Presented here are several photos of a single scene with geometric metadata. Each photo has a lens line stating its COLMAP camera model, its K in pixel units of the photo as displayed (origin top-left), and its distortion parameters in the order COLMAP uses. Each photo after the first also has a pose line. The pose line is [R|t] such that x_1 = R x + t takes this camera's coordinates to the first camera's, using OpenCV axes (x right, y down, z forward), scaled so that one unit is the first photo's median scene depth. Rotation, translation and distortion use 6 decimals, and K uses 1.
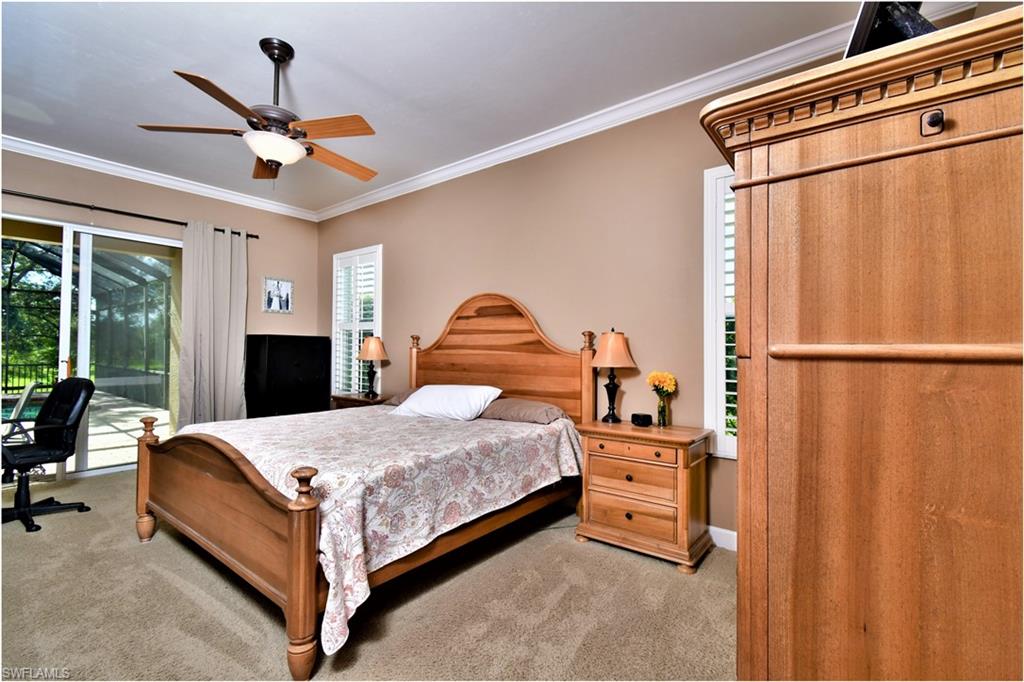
lens RADIAL K [[455.0, 0, 512.5], [0, 455.0, 340.2], [0, 0, 1]] dist [-0.002520, 0.000033]
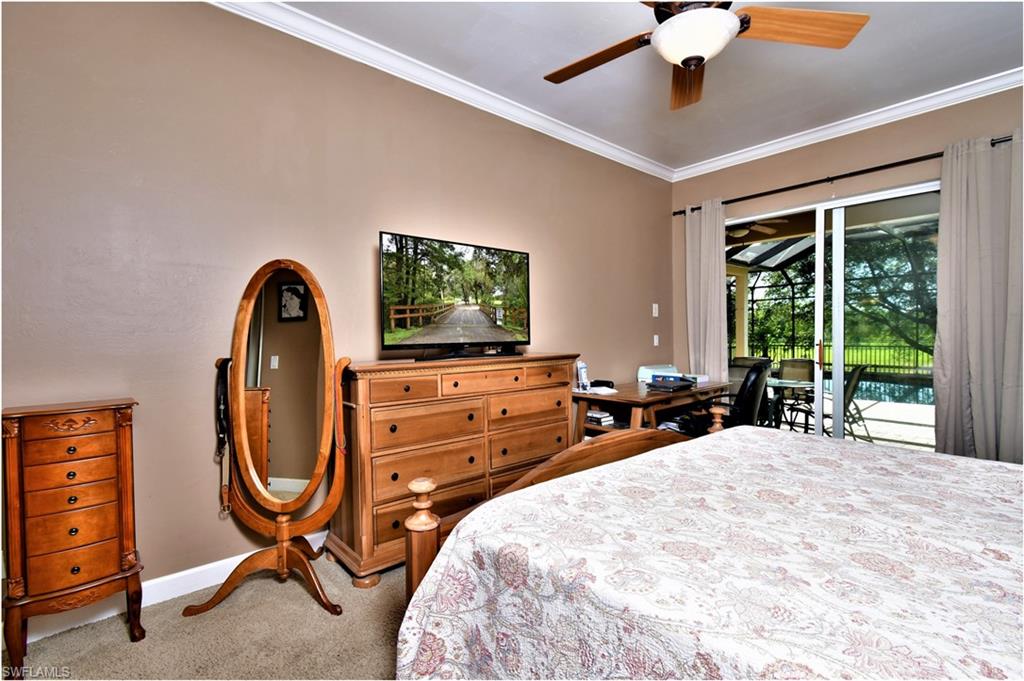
lens RADIAL K [[455.0, 0, 518.4], [0, 455.0, 339.3], [0, 0, 1]] dist [-0.002520, 0.000033]
pose [[-0.152390, 0.003516, -0.988314, 0.117204], [0.022443, 0.999748, 0.000096, 0.027042], [0.988066, -0.022166, -0.152431, 0.555237]]
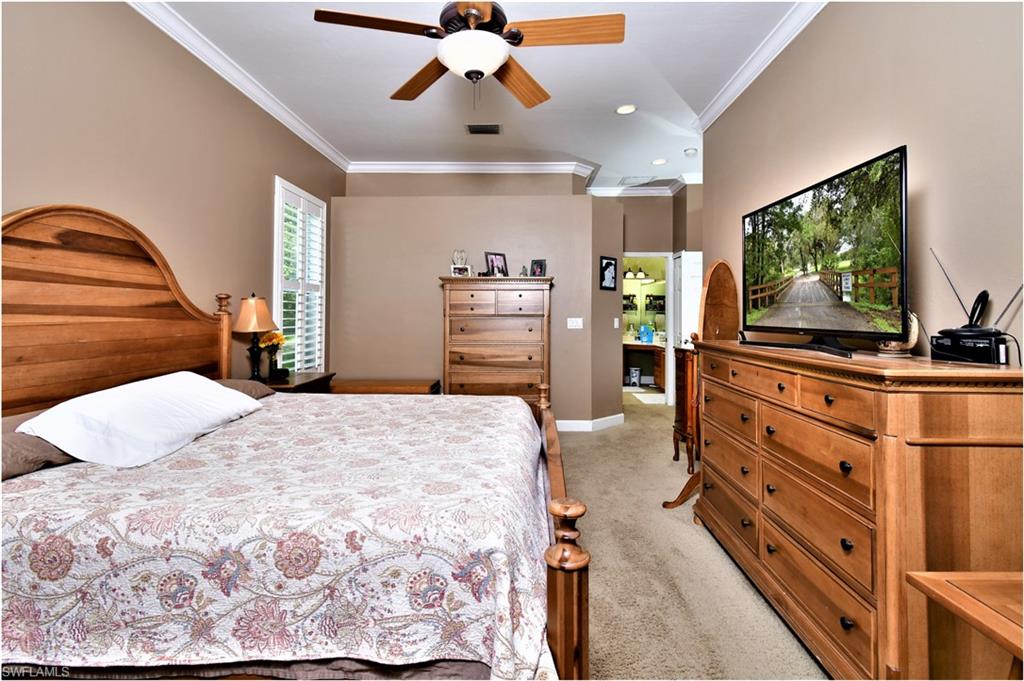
lens RADIAL K [[455.0, 0, 508.9], [0, 455.0, 311.7], [0, 0, 1]] dist [-0.002520, 0.000033]
pose [[-0.597216, -0.001225, 0.802079, -0.762124], [-0.004954, 0.999985, -0.002162, 0.014791], [-0.802065, -0.005264, -0.597214, 0.927567]]
